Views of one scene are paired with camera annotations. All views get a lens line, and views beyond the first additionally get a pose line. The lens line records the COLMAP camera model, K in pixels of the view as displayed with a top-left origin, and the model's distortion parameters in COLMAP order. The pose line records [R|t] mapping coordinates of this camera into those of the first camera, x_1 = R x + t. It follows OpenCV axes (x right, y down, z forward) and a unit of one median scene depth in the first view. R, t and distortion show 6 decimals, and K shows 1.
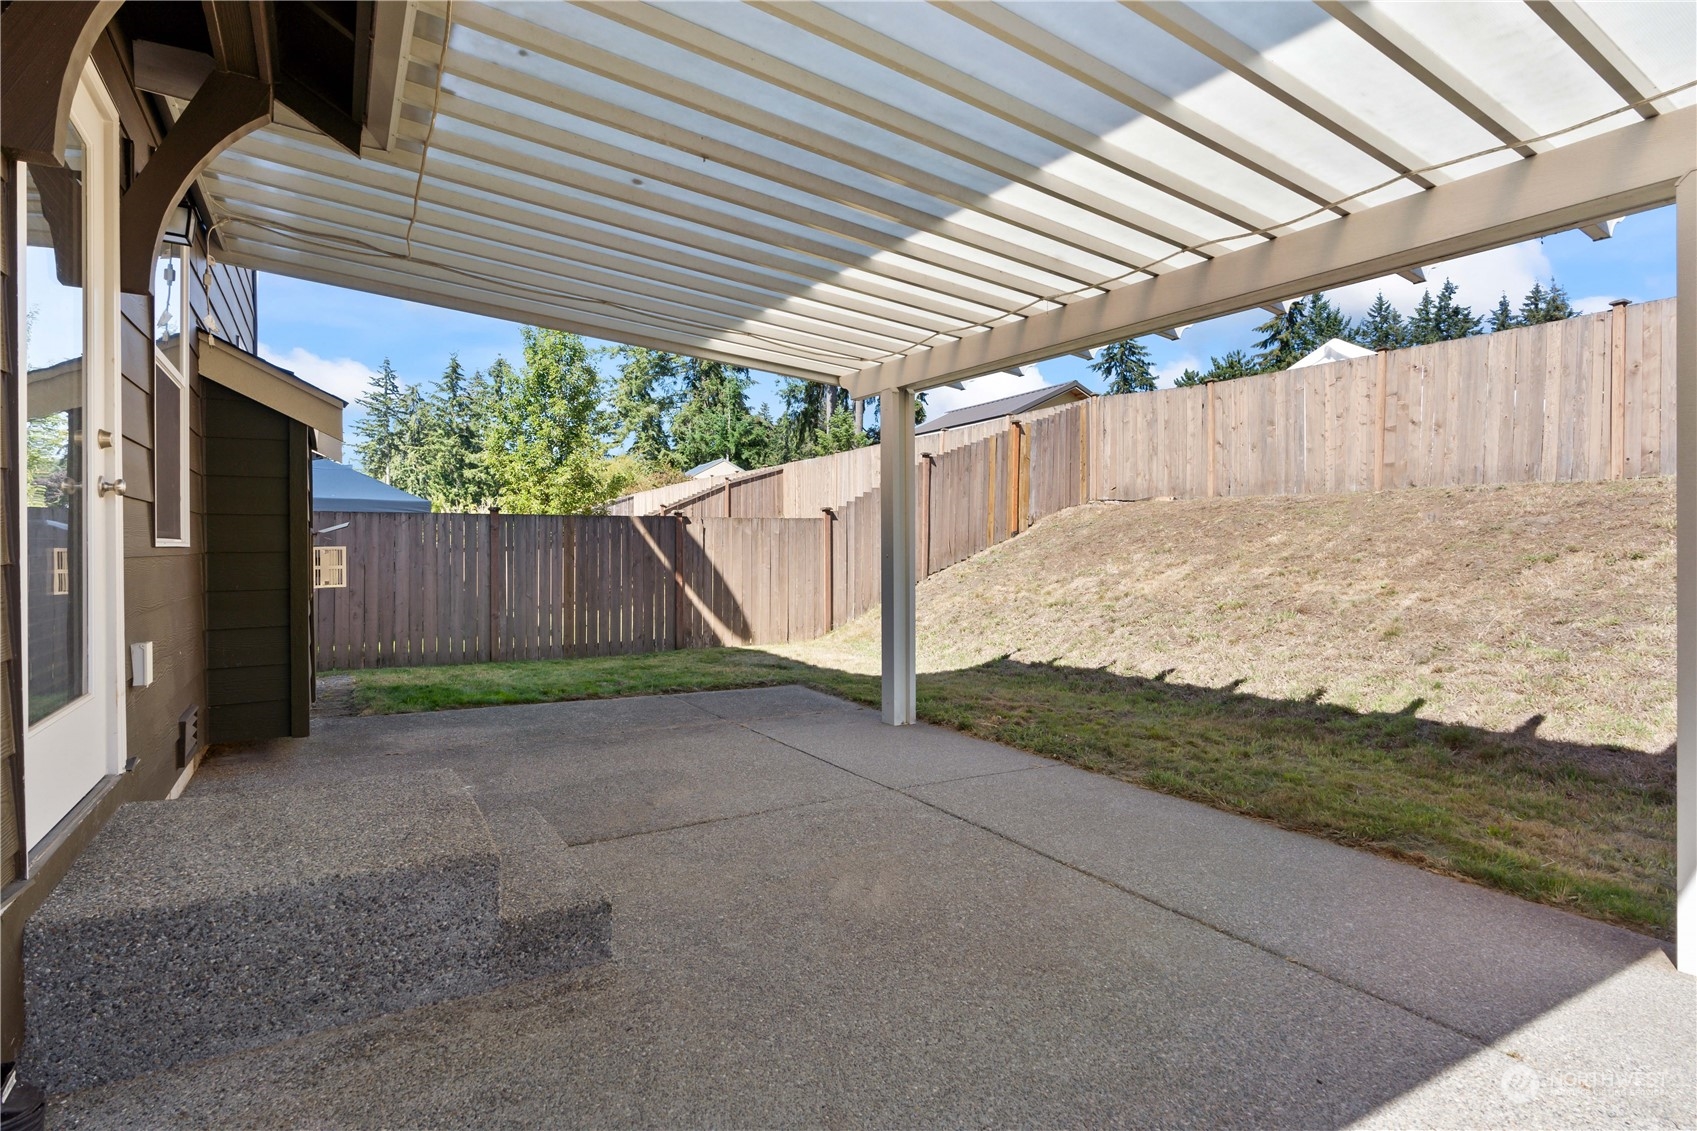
lens RADIAL K [[832.0, 0, 849.1], [0, 832.0, 559.9], [0, 0, 1]] dist [-0.005182, 0.001184]
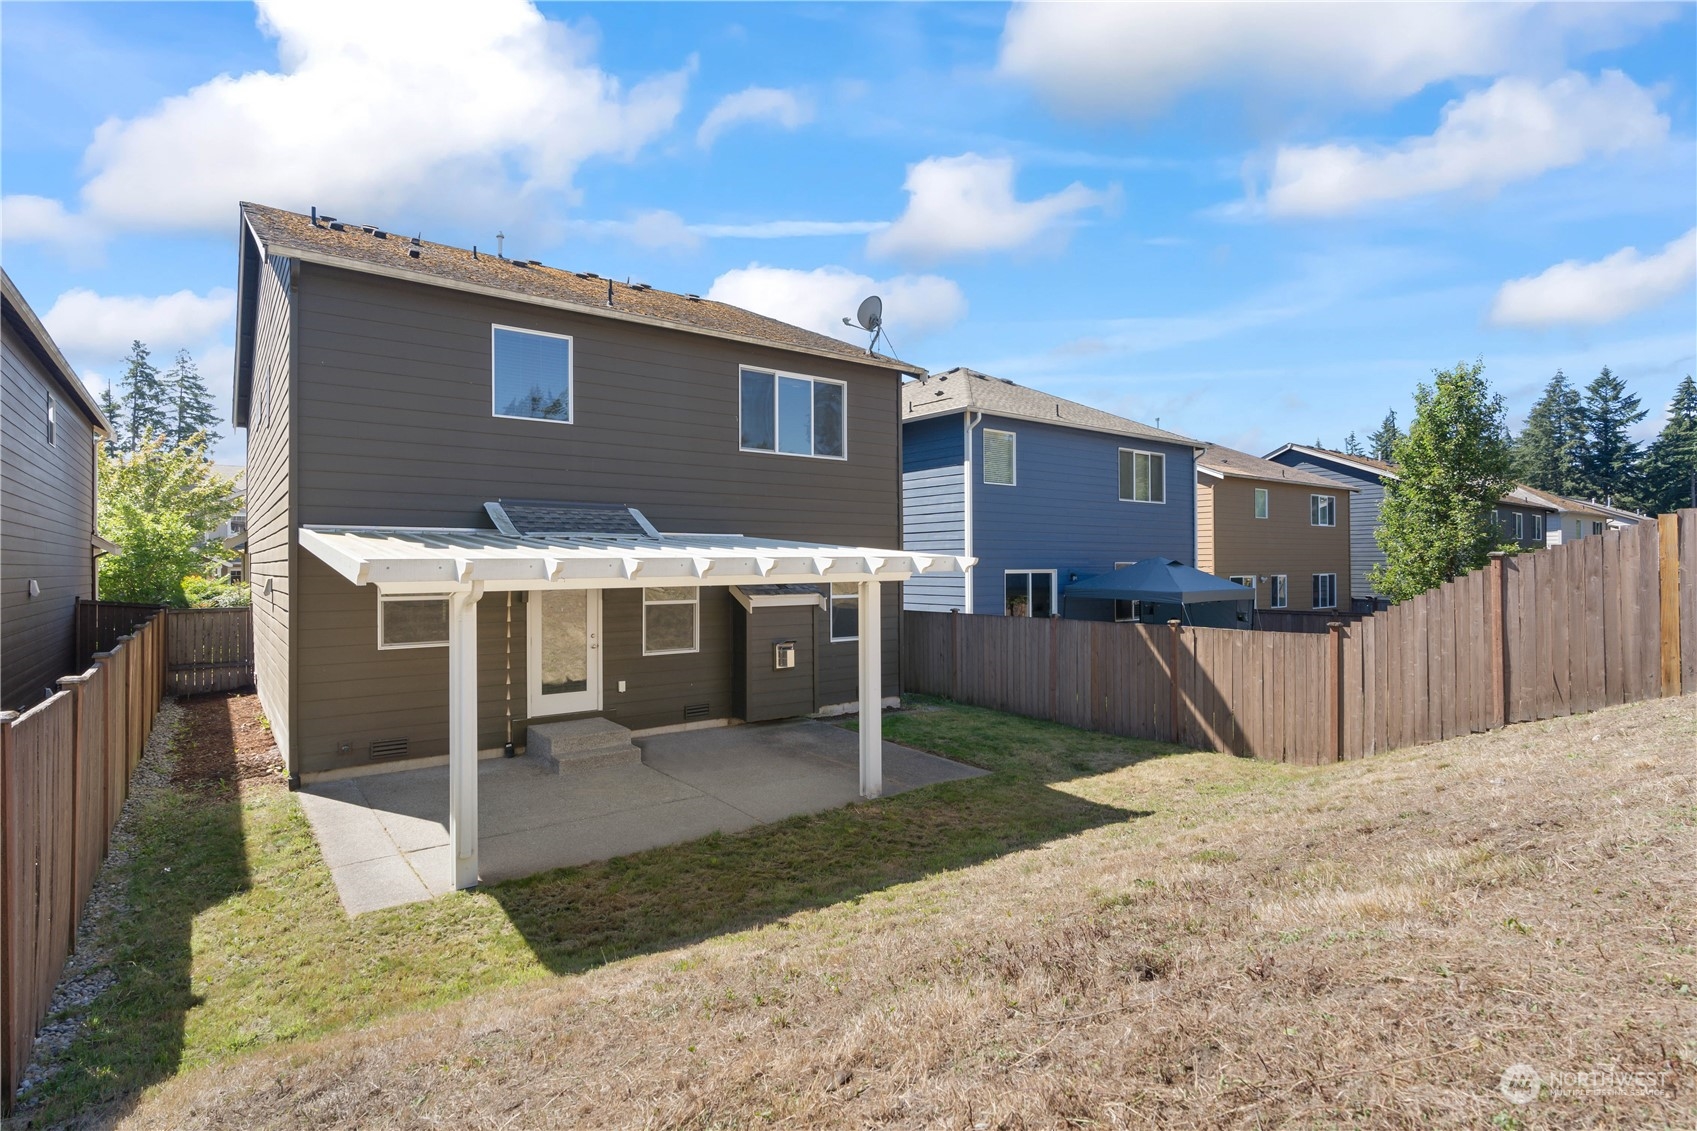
lens RADIAL K [[832.0, 0, 863.0], [0, 832.0, 561.4], [0, 0, 1]] dist [-0.005182, 0.001184]
pose [[0.125009, -0.002365, -0.992153, 0.856335], [-0.016811, 0.999849, -0.004502, -0.125143], [0.992013, 0.017242, 0.124950, 0.421505]]
